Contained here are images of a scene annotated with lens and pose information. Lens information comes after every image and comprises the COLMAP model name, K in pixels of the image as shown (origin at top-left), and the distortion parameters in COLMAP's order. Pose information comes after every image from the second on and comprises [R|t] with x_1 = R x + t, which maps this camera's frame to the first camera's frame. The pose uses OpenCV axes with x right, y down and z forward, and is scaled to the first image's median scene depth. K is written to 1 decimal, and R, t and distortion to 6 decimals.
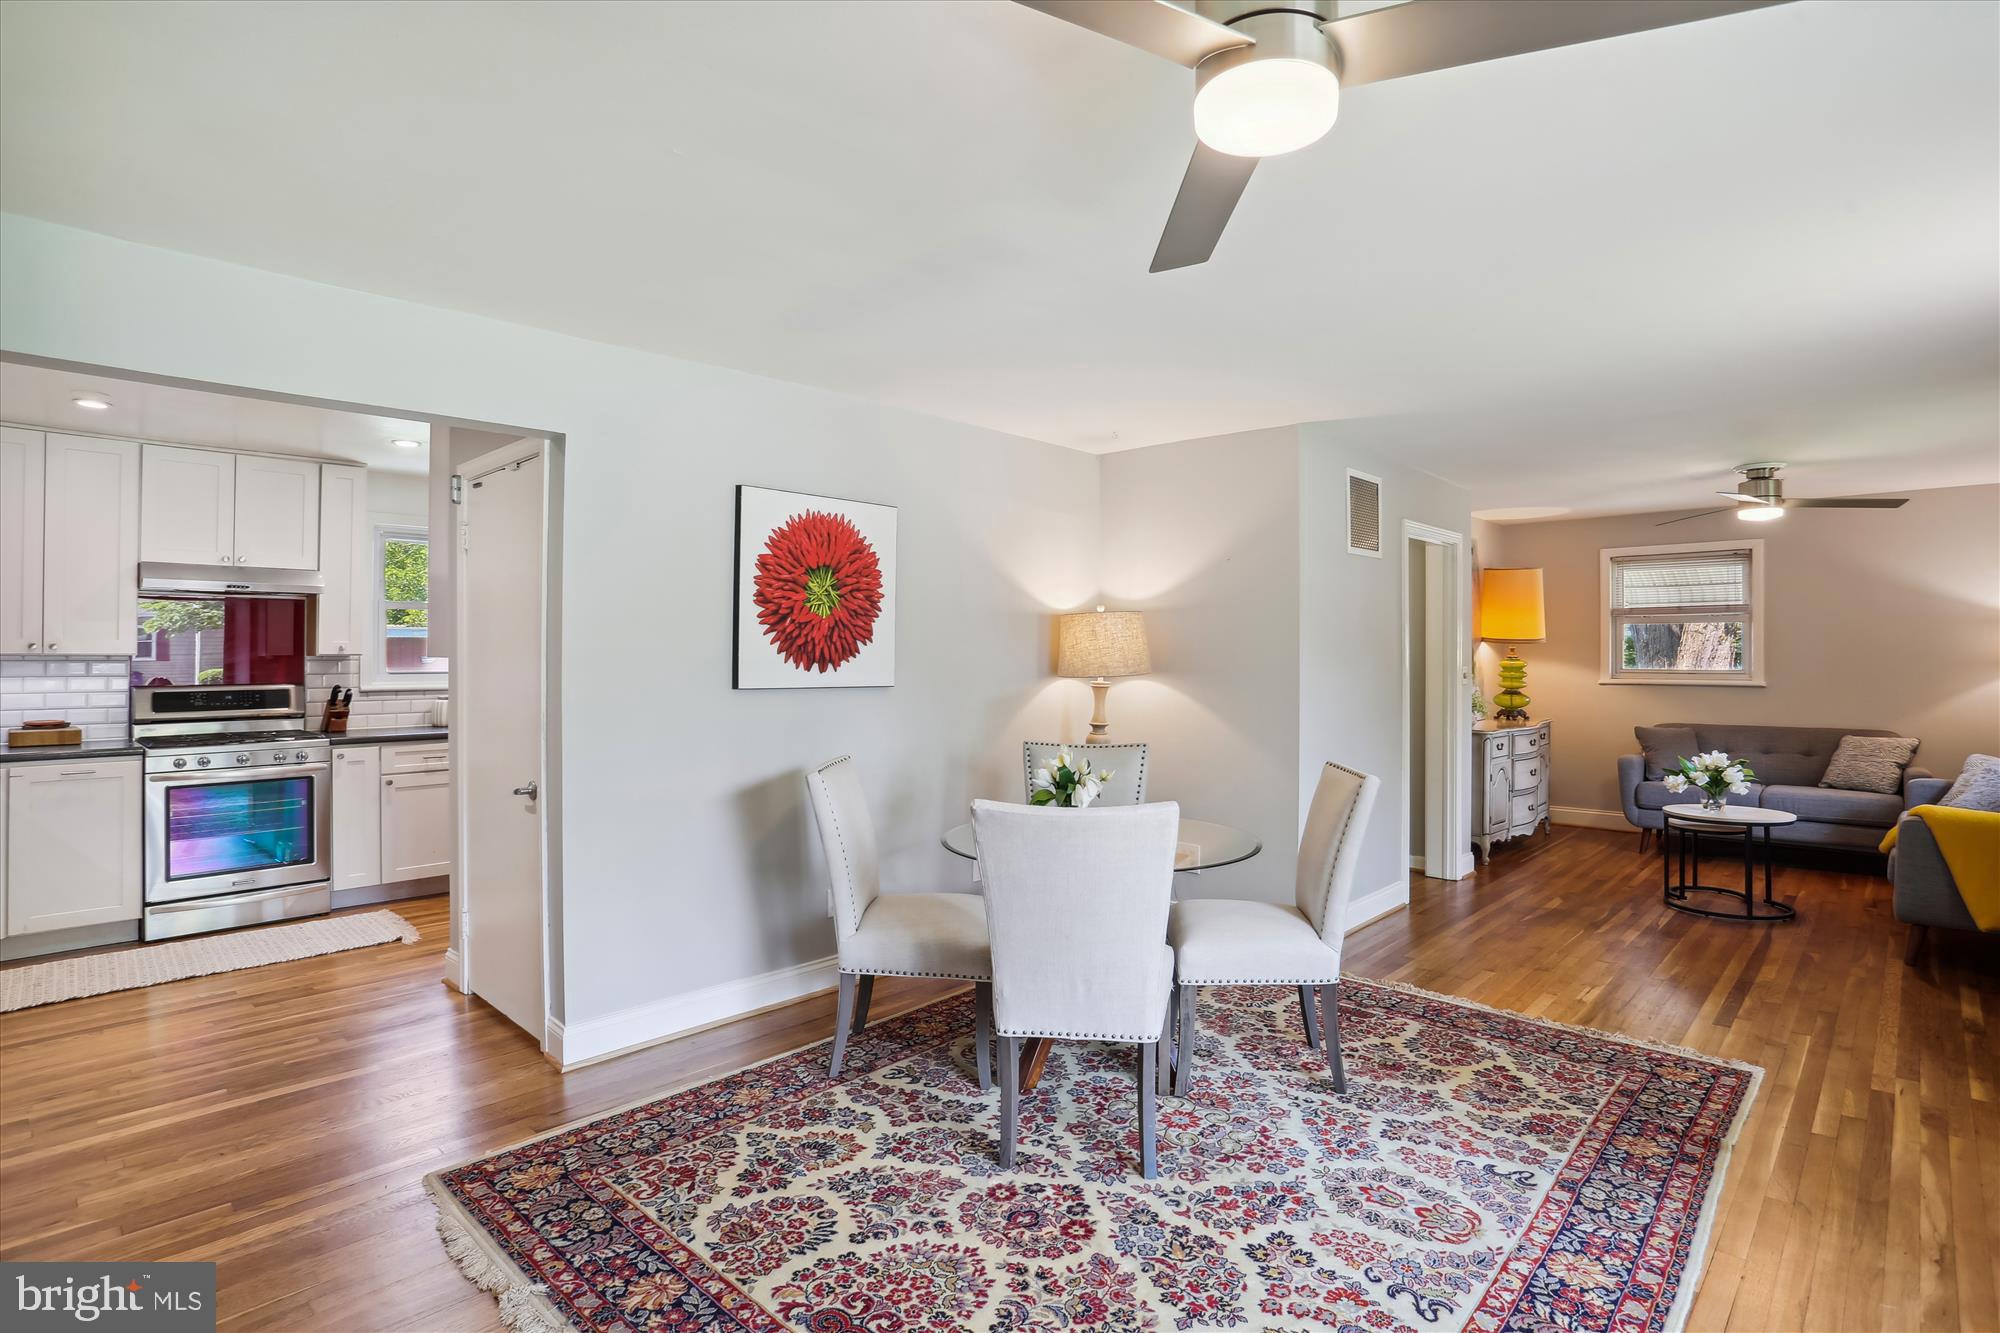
lens RADIAL K [[961.6, 0, 955.8], [0, 961.6, 646.5], [0, 0, 1]] dist [-0.041861, 0.013796]
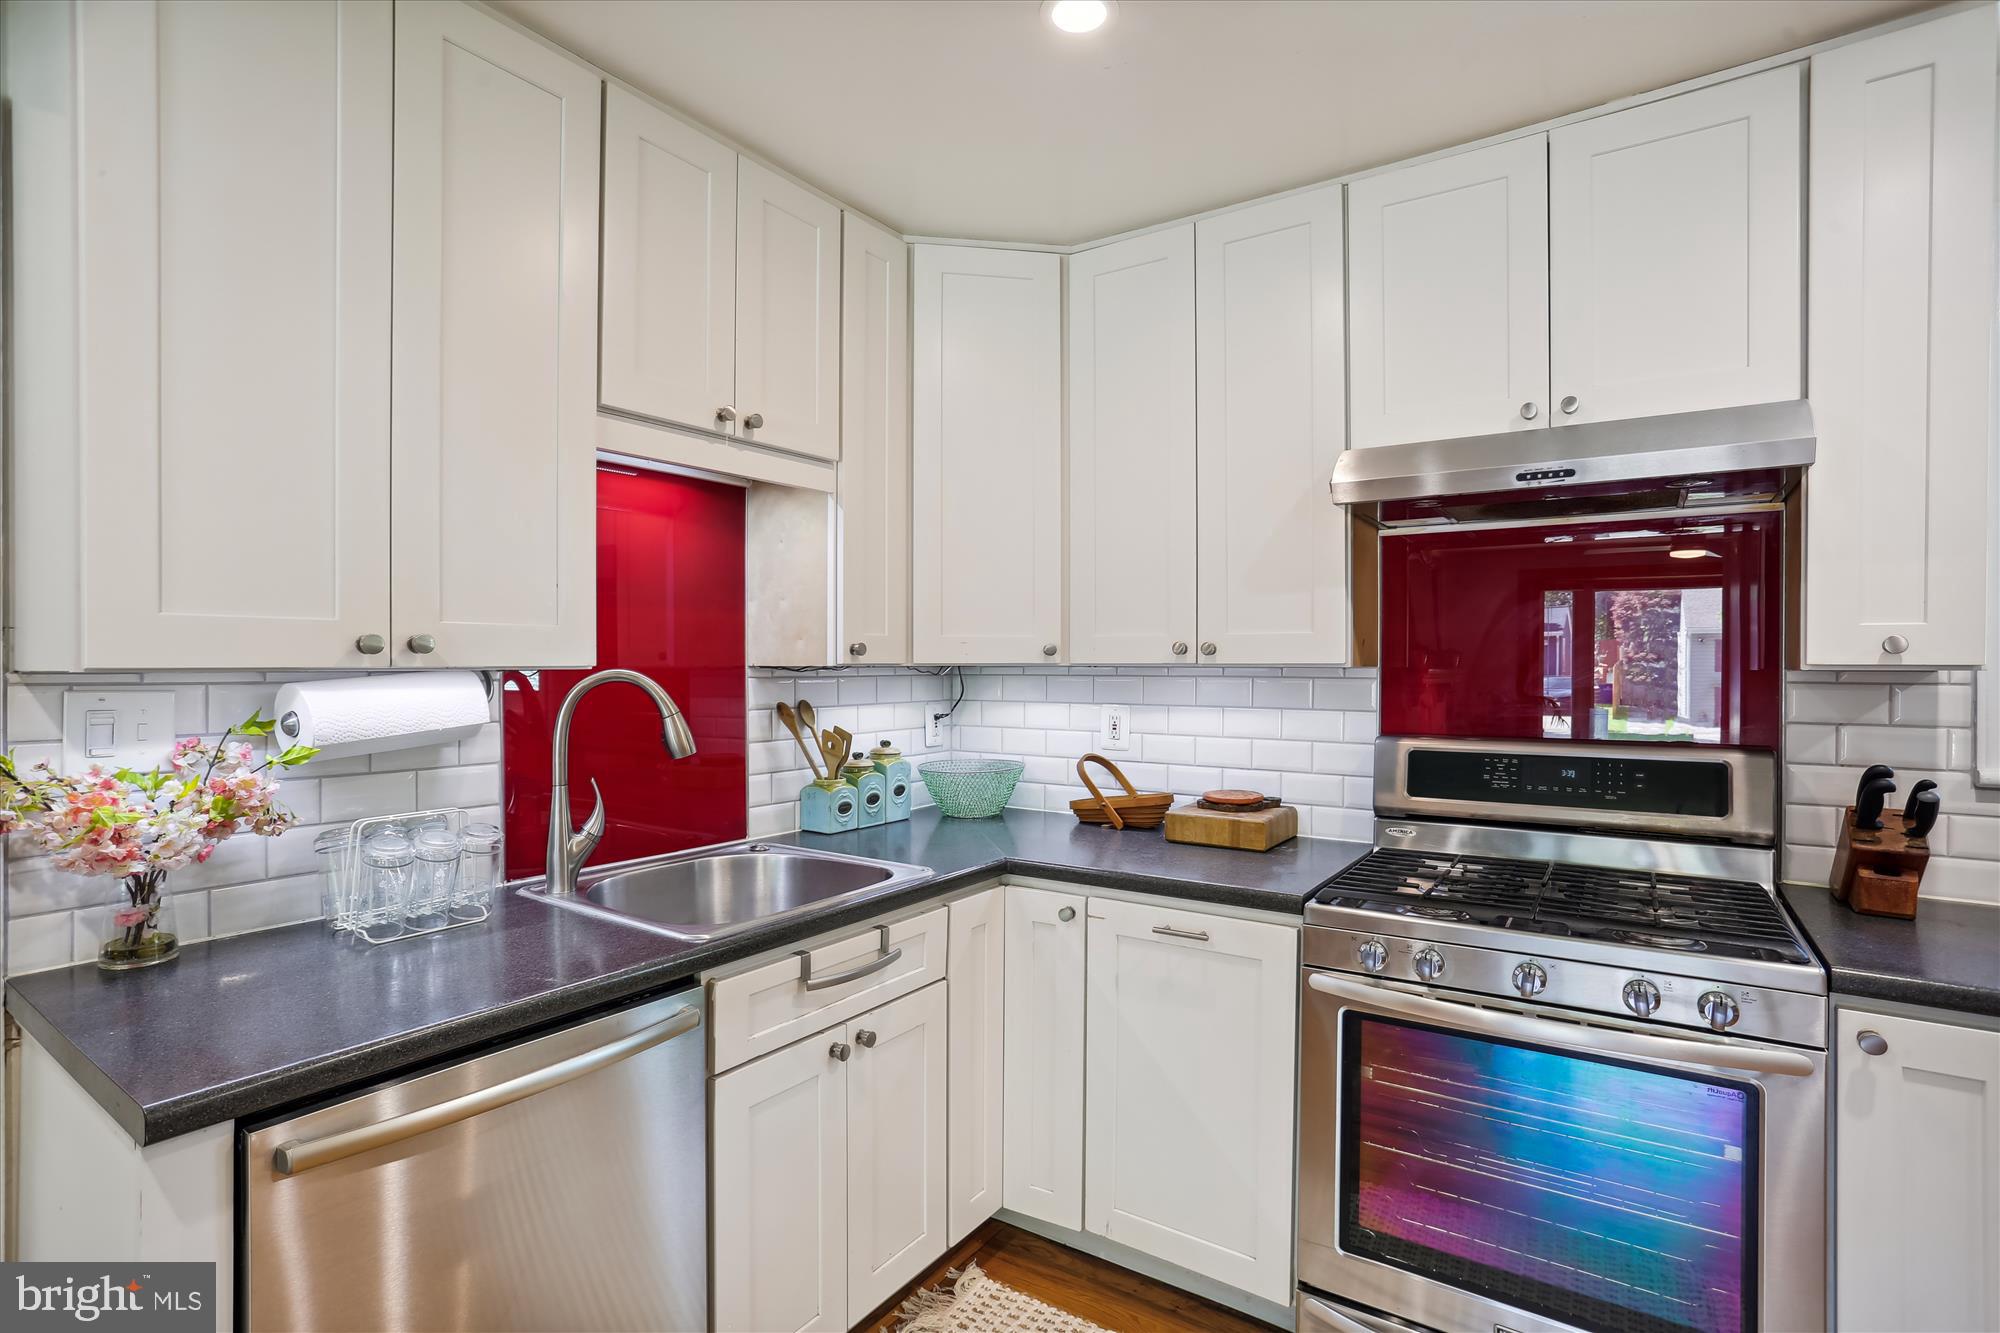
lens RADIAL K [[961.6, 0, 994.2], [0, 961.6, 669.7], [0, 0, 1]] dist [-0.041861, 0.013796]
pose [[0.176719, 0.004210, -0.984252, -0.439774], [0.004630, 0.999976, 0.005108, 0.007237], [0.984250, -0.005460, 0.176695, 0.719504]]
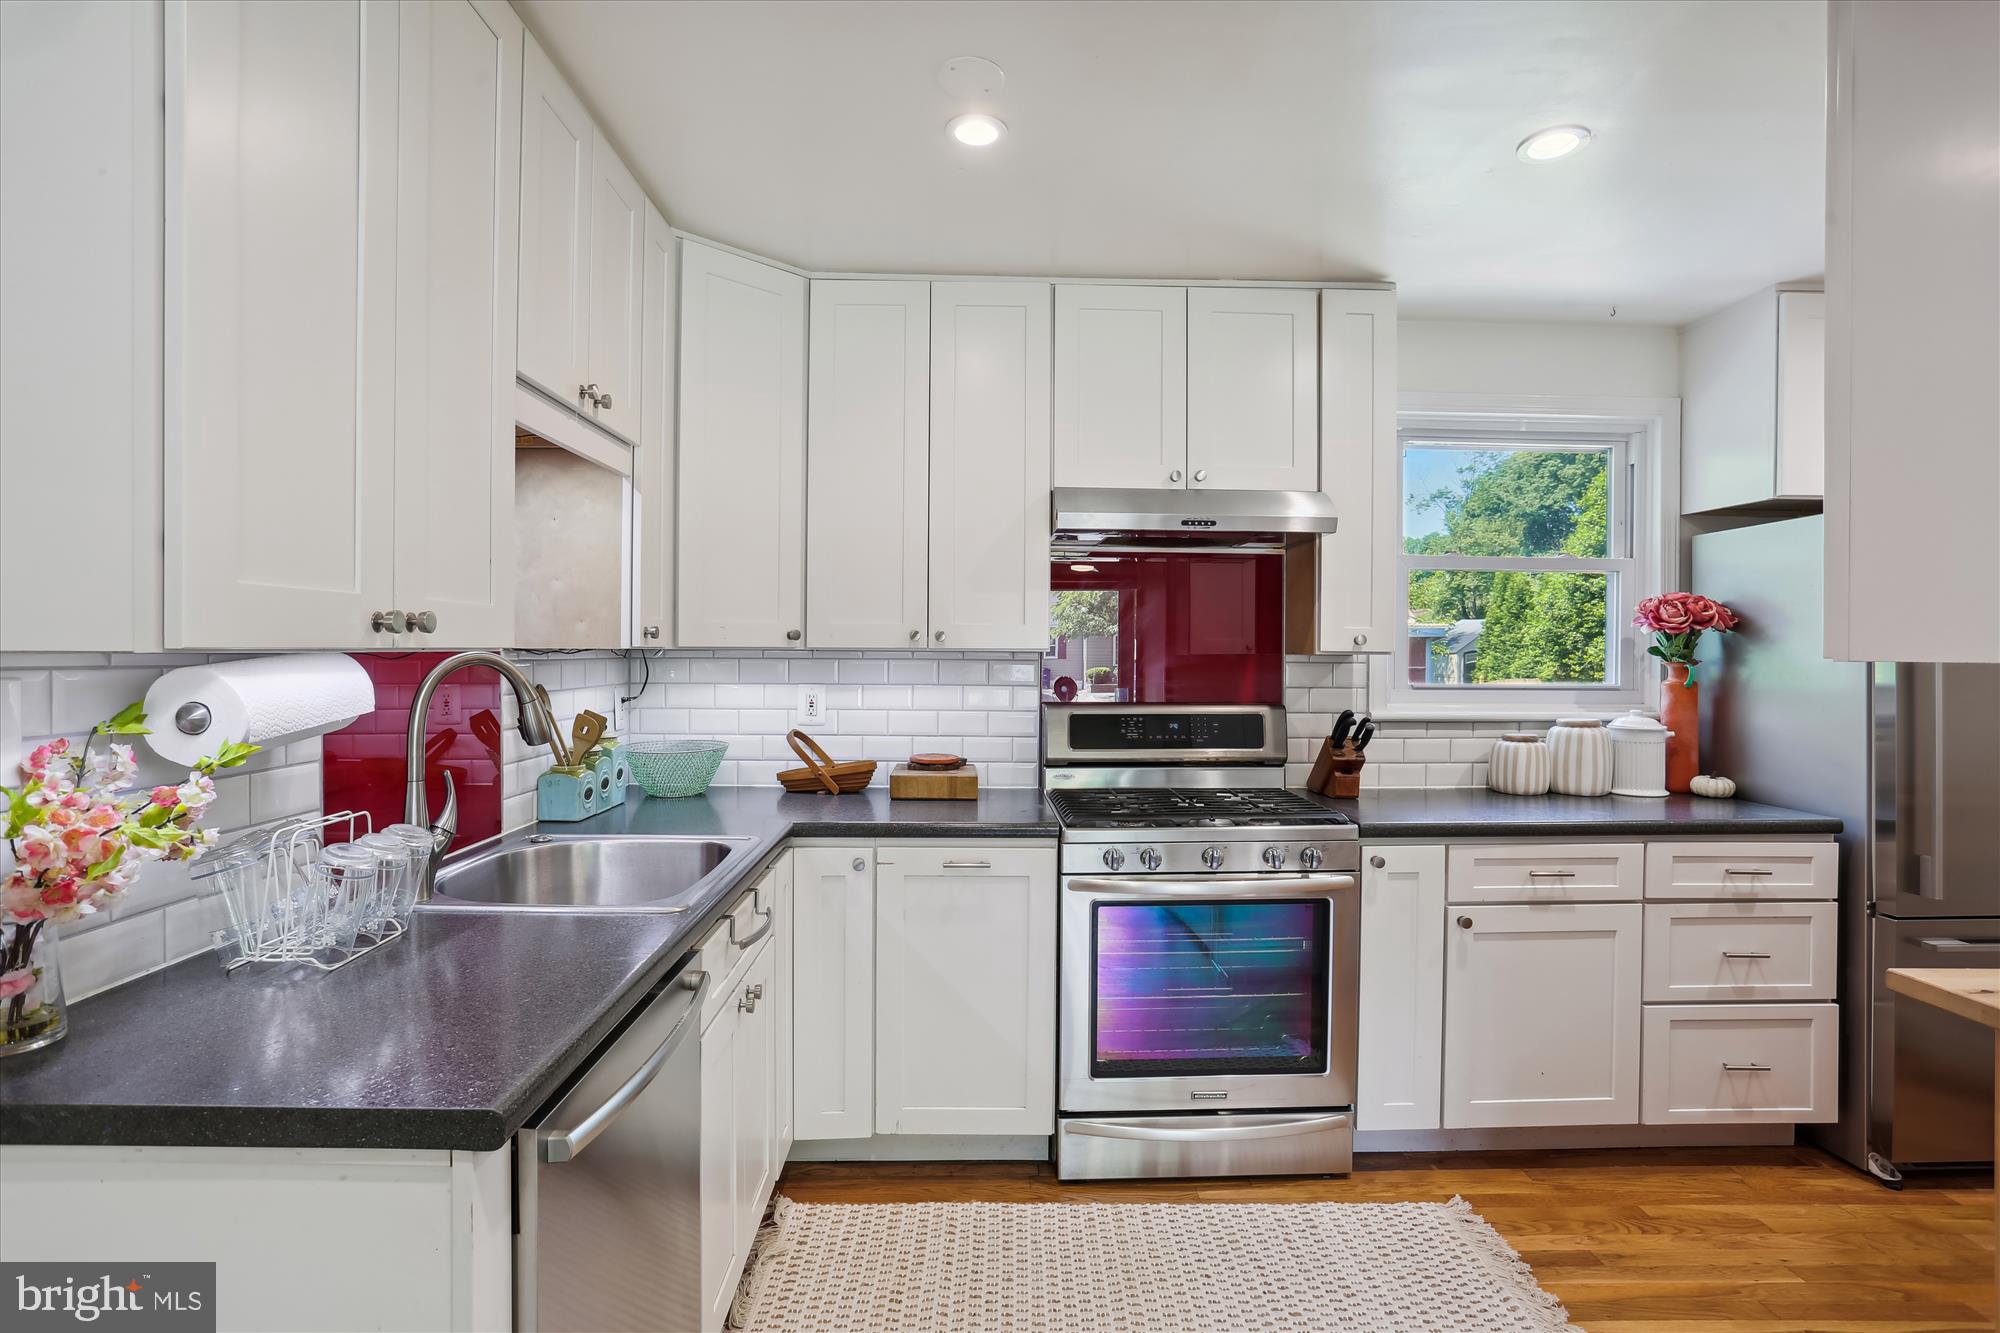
lens RADIAL K [[961.6, 0, 1001.5], [0, 961.6, 660.0], [0, 0, 1]] dist [-0.041861, 0.013796]
pose [[0.721621, 0.008520, -0.692236, -0.460048], [-0.000745, 0.999933, 0.011530, 0.007481], [0.692288, -0.007804, 0.721579, 0.524581]]
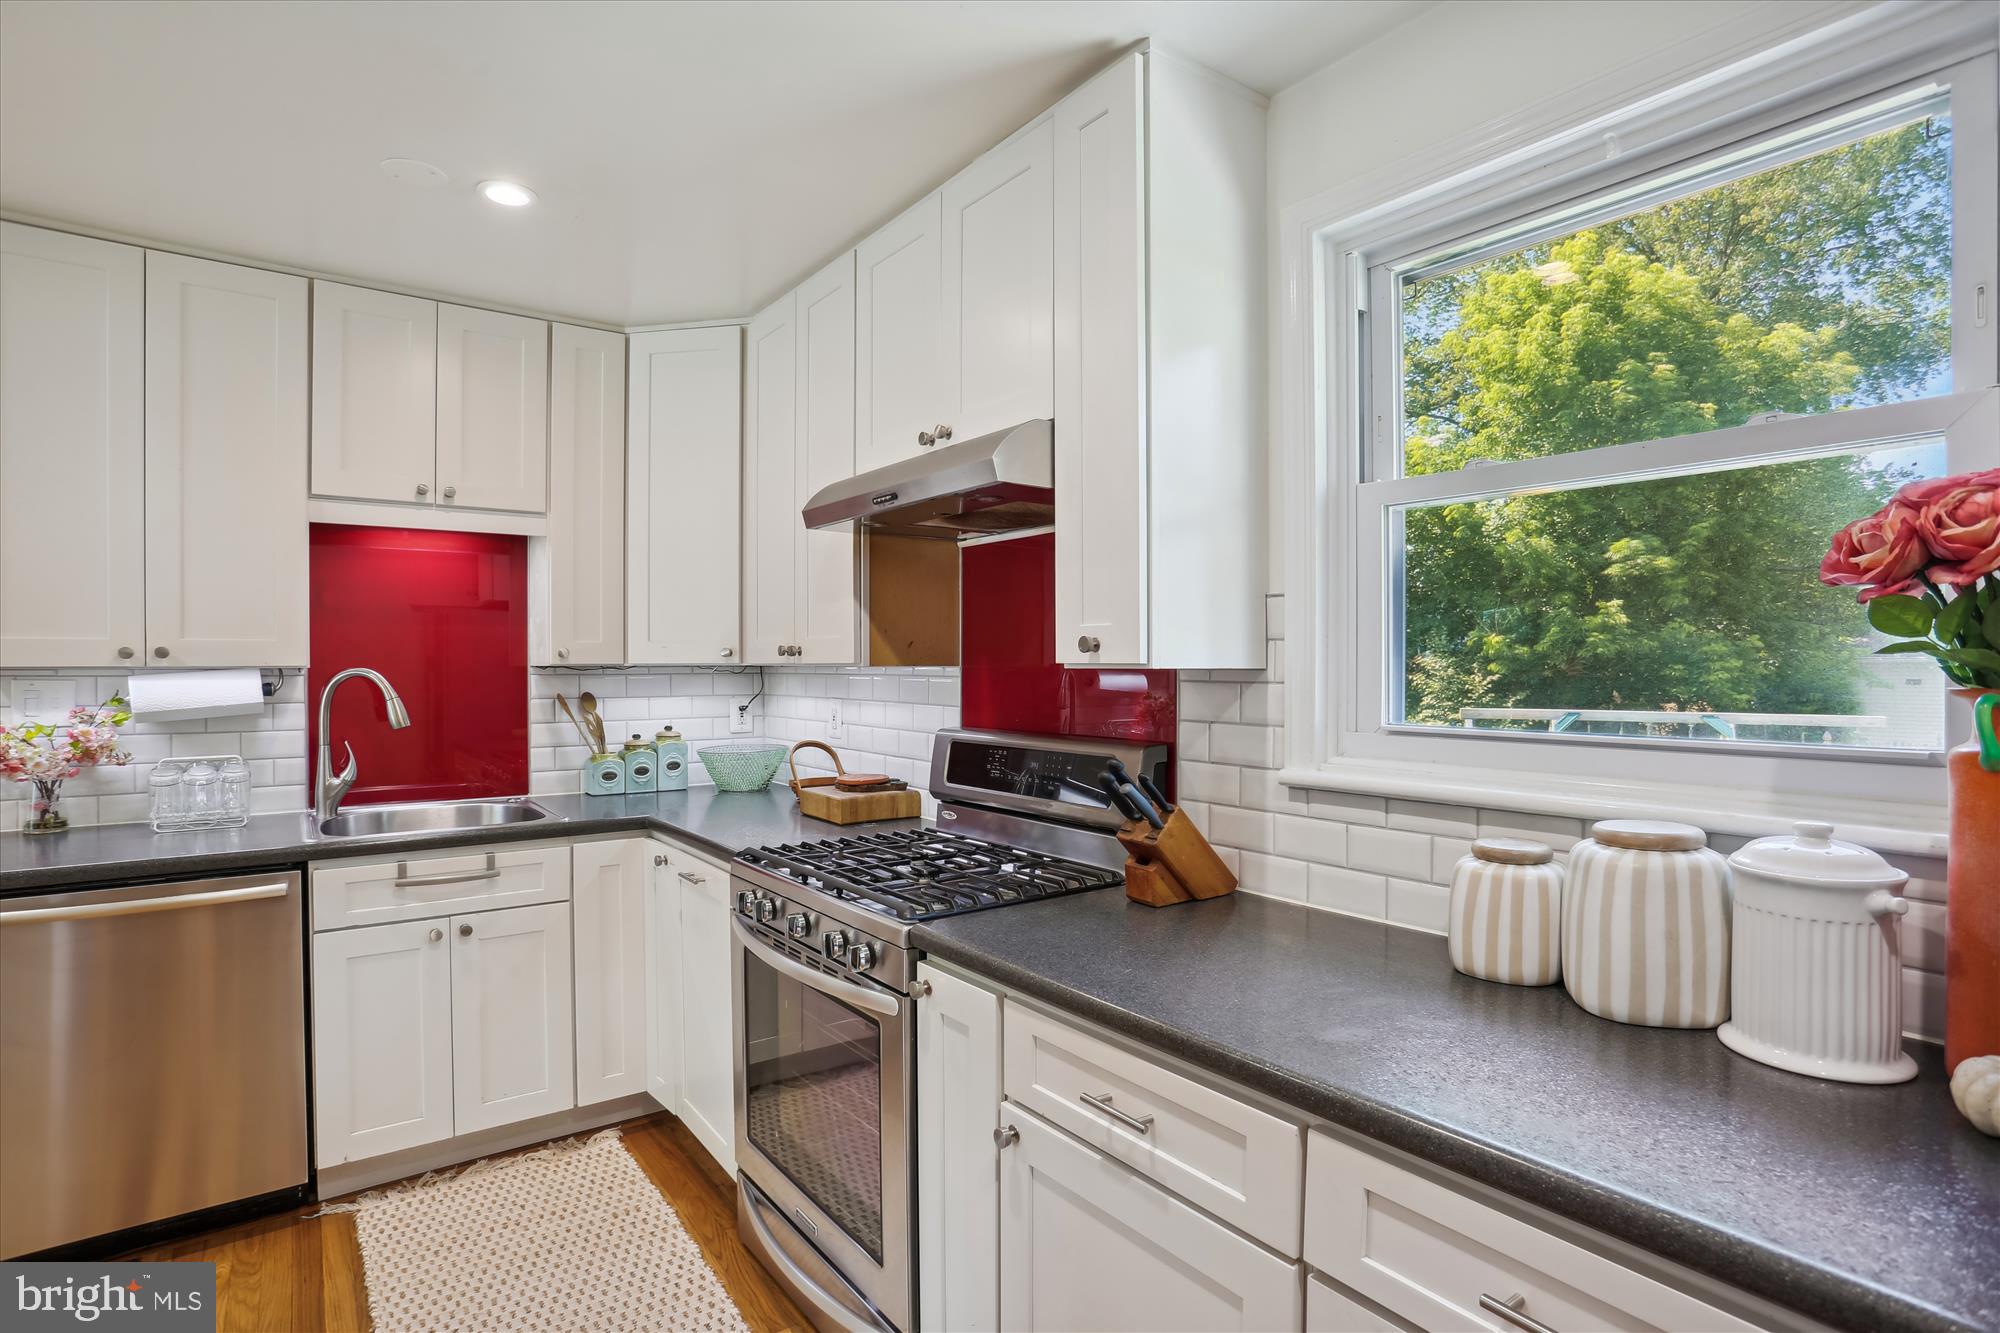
lens RADIAL K [[997.5, 0, 988.4], [0, 997.5, 667.9], [0, 0, 1]] dist [-0.022783, 0.002723]
pose [[-0.172073, 0.000623, -0.985084, -0.332511], [0.004780, 0.999989, -0.000203, 0.010122], [0.985073, -0.004744, -0.172074, 1.100442]]
